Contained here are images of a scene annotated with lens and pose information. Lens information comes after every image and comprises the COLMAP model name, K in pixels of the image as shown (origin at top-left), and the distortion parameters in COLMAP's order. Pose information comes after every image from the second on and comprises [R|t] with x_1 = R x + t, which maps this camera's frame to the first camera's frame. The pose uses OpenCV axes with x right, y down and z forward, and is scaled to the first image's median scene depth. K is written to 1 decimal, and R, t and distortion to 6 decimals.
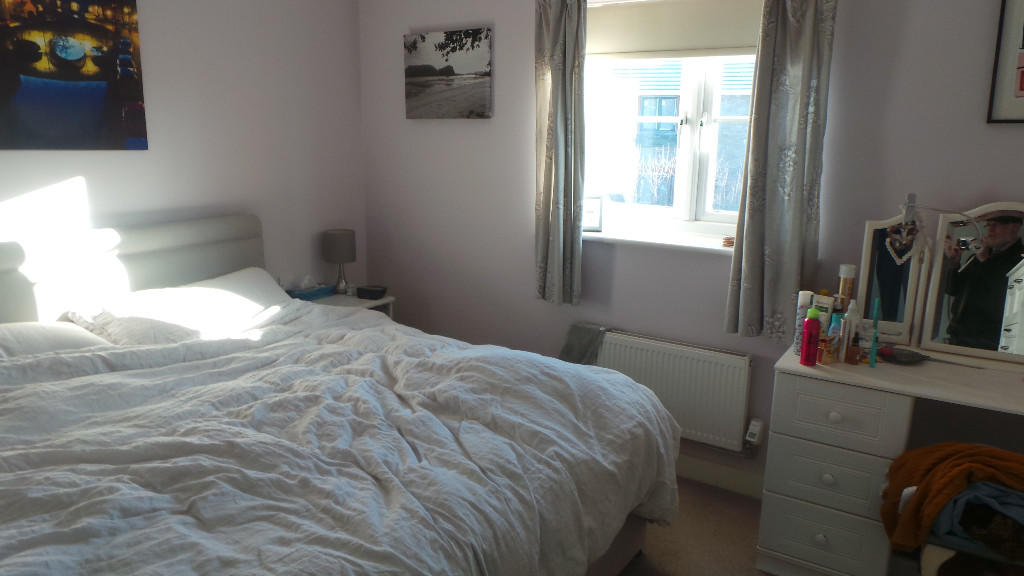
lens RADIAL K [[705.7, 0, 513.2], [0, 705.7, 287.2], [0, 0, 1]] dist [-0.009647, 0.001107]
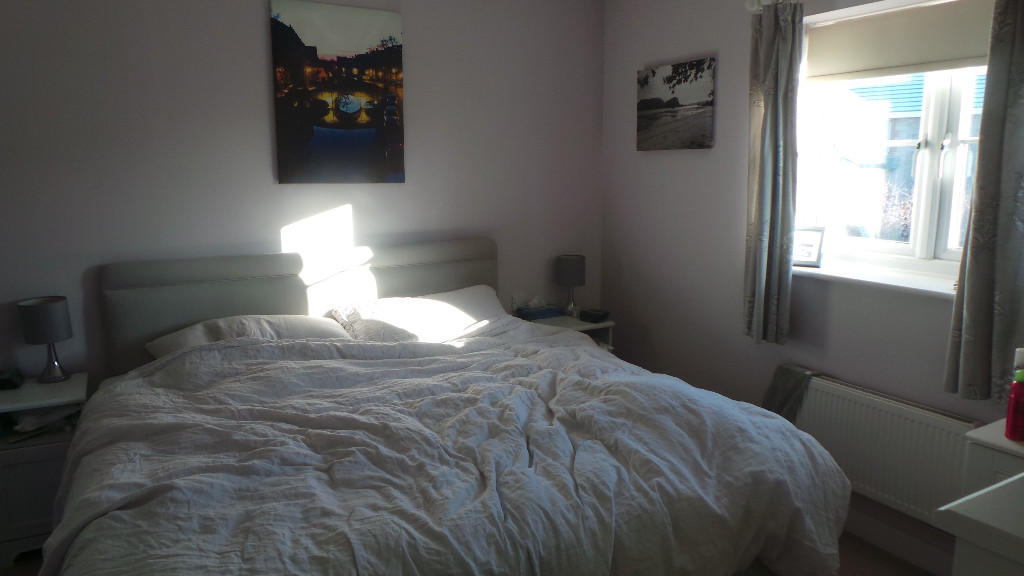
lens RADIAL K [[705.7, 0, 509.0], [0, 705.7, 284.3], [0, 0, 1]] dist [-0.009647, 0.001107]
pose [[0.890384, 0.055891, -0.451766, 0.229099], [-0.077270, 0.996588, -0.028997, 0.001065], [0.448604, 0.060726, 0.891665, 0.008750]]
